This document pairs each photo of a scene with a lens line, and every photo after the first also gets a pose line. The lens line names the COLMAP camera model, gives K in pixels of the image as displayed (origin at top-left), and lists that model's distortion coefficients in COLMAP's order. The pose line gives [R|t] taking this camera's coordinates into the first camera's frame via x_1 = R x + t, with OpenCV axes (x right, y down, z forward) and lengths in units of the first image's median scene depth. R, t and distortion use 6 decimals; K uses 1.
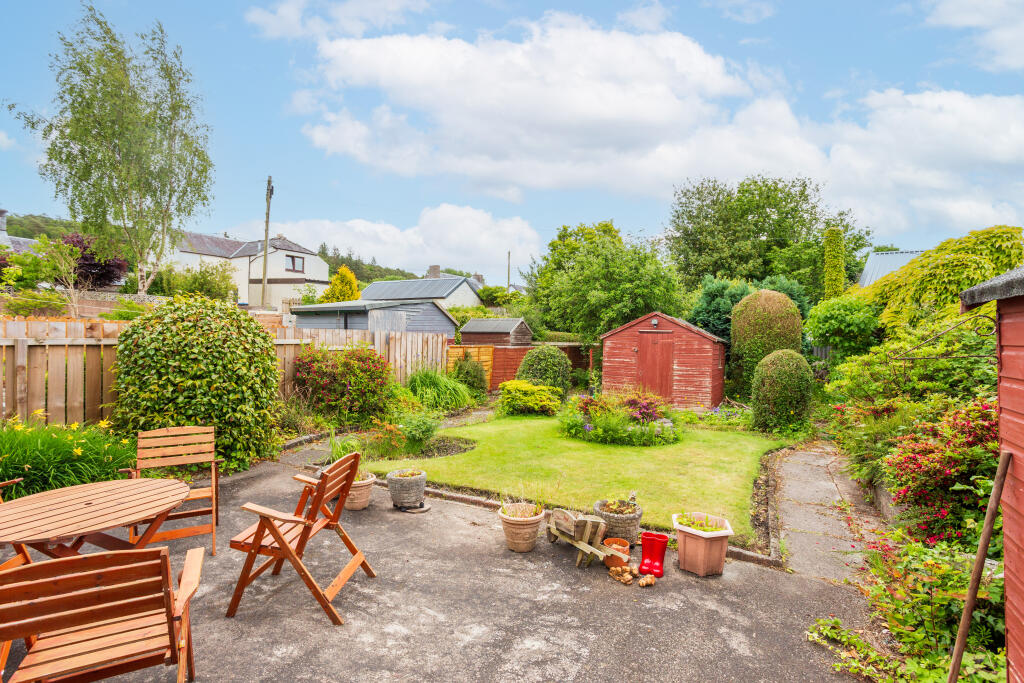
lens RADIAL K [[504.7, 0, 512.0], [0, 504.7, 341.5], [0, 0, 1]] dist [-0.003296, 0.011850]
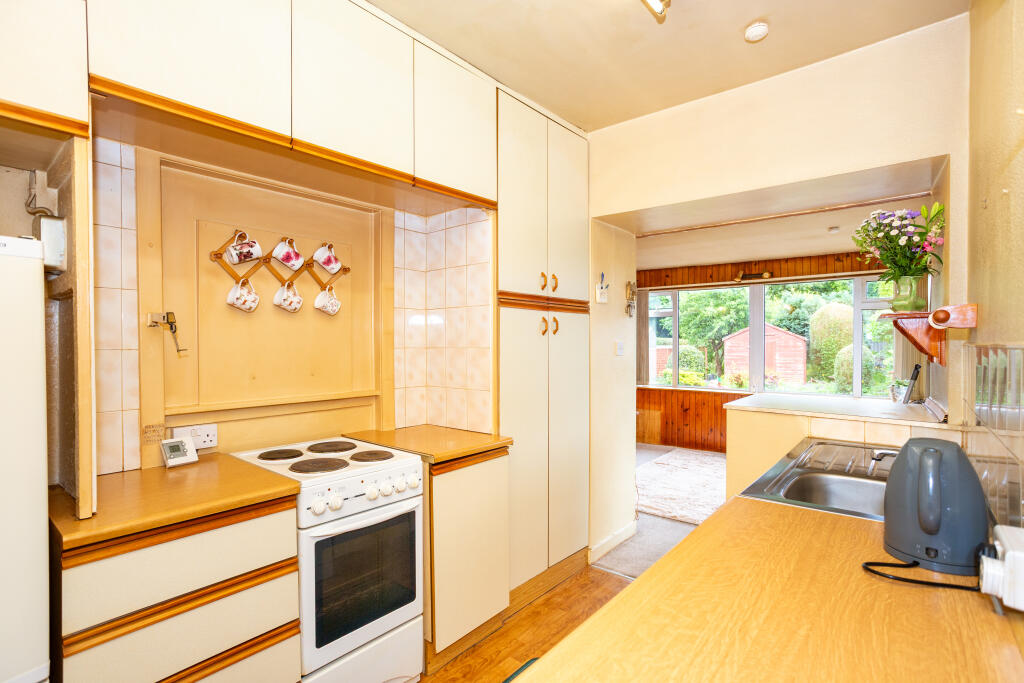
lens RADIAL K [[504.7, 0, 512.0], [0, 504.7, 341.5], [0, 0, 1]] dist [-0.003296, 0.011850]
pose [[0.997056, -0.028359, -0.071240, -0.298090], [0.027174, 0.999477, -0.017556, 0.005698], [0.071701, 0.015569, 0.997305, -0.467402]]
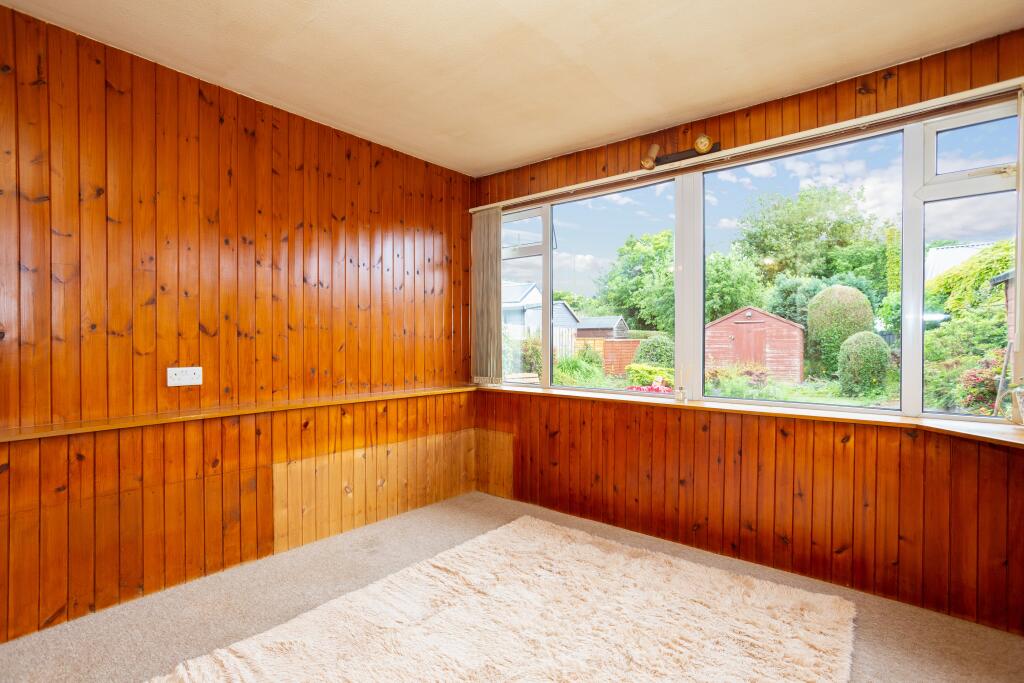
lens RADIAL K [[504.7, 0, 512.0], [0, 504.7, 341.5], [0, 0, 1]] dist [-0.003296, 0.011850]
pose [[0.997130, -0.023774, -0.071873, -0.170794], [0.022947, 0.999661, -0.012311, 0.024958], [0.072141, 0.010626, 0.997338, -0.220155]]
